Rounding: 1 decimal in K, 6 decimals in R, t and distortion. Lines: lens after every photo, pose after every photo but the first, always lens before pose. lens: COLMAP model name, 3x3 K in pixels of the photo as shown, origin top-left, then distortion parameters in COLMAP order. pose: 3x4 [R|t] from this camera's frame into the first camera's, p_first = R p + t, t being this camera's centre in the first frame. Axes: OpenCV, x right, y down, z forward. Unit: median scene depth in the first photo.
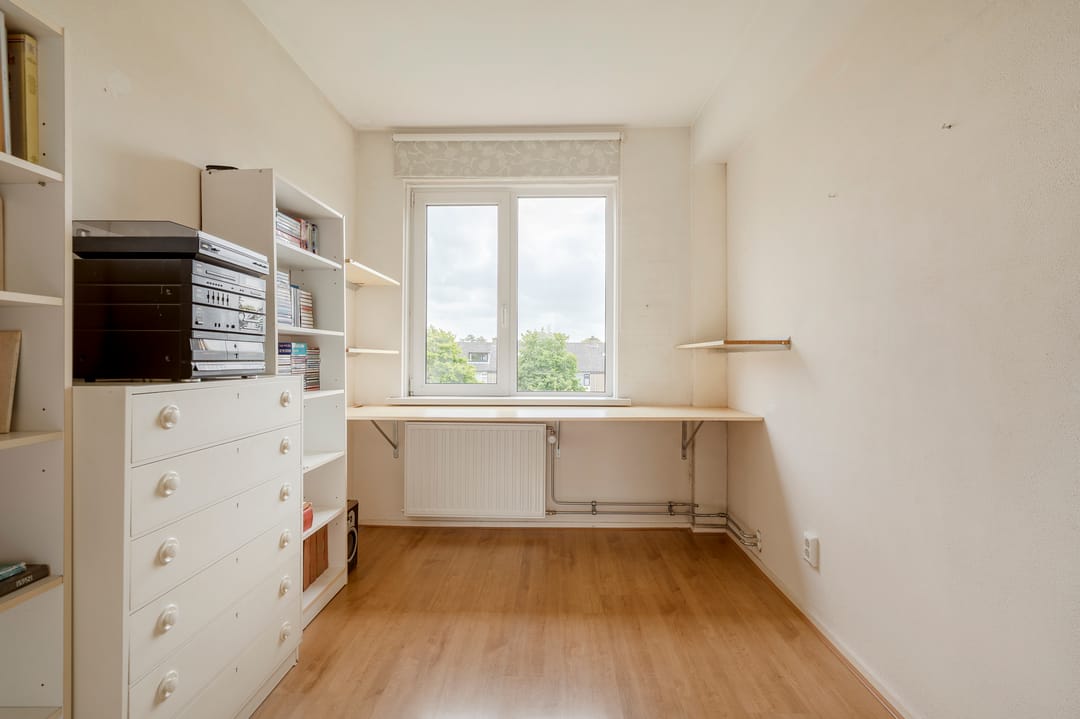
lens RADIAL K [[488.6, 0, 540.0], [0, 488.6, 359.5], [0, 0, 1]] dist [-0.000576, 0.000432]
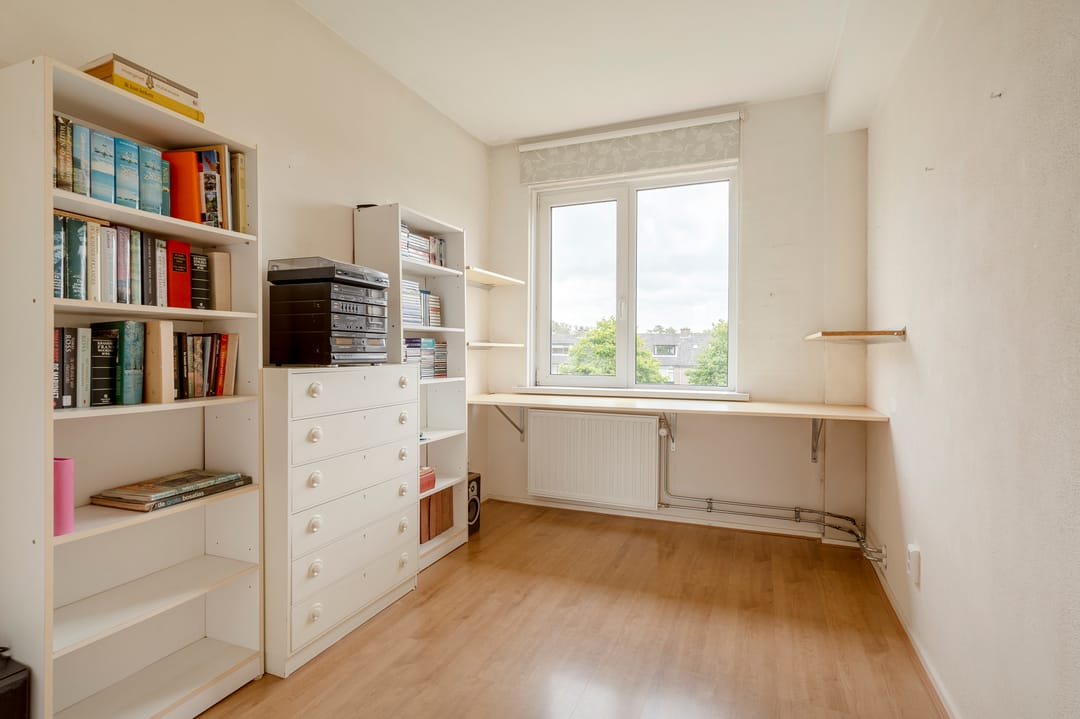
lens RADIAL K [[531.0, 0, 540.0], [0, 531.0, 359.5], [0, 0, 1]] dist [-0.000552, 0.000566]
pose [[0.934586, 0.005934, -0.355689, 0.221248], [-0.001213, 0.999908, 0.013496, 0.001041], [0.355736, -0.012182, 0.934507, -0.131227]]
